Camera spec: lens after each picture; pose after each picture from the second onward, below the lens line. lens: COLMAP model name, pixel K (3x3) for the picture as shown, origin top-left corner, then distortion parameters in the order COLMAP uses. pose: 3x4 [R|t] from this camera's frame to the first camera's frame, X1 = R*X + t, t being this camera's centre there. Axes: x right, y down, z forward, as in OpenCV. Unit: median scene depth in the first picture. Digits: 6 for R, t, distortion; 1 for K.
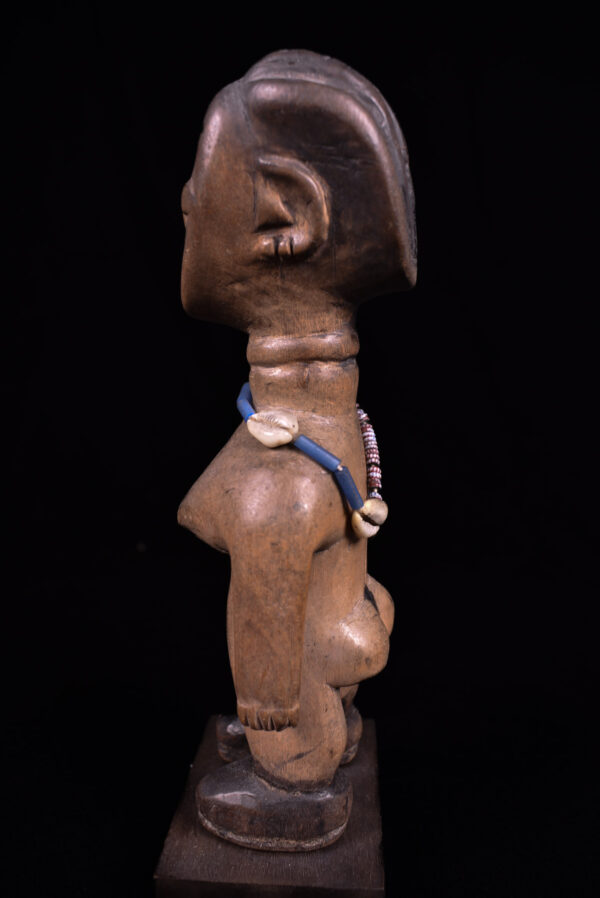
lens RADIAL K [[734.5, 0, 299.0], [0, 734.5, 451.5], [0, 0, 1]] dist [-0.100519, -0.008686]
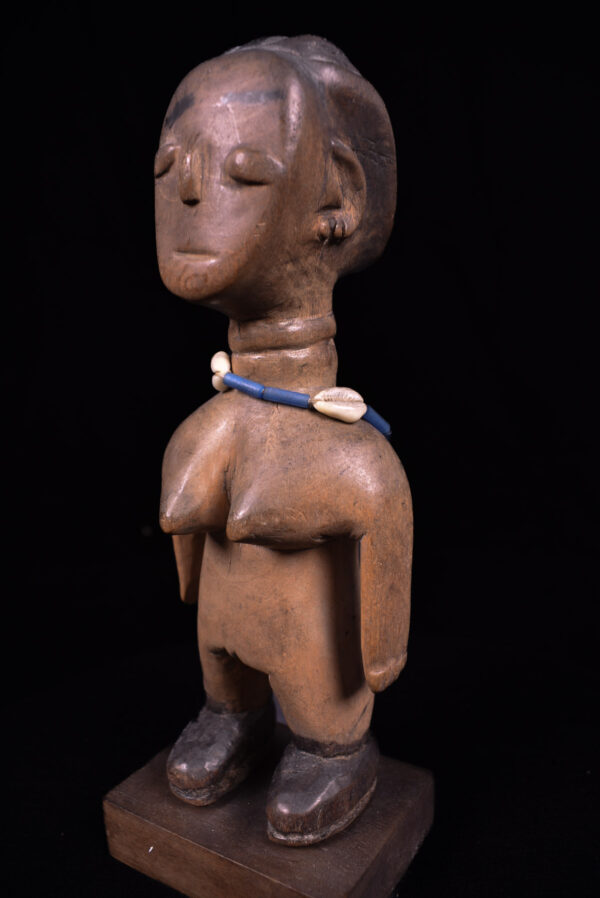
lens RADIAL K [[734.5, 0, 297.1], [0, 734.5, 451.5], [0, 0, 1]] dist [-0.100519, -0.008686]
pose [[0.465652, -0.193164, 0.863629, -0.975203], [0.199009, 0.973749, 0.110492, -0.095008], [-0.862301, 0.120420, 0.491870, 0.560386]]
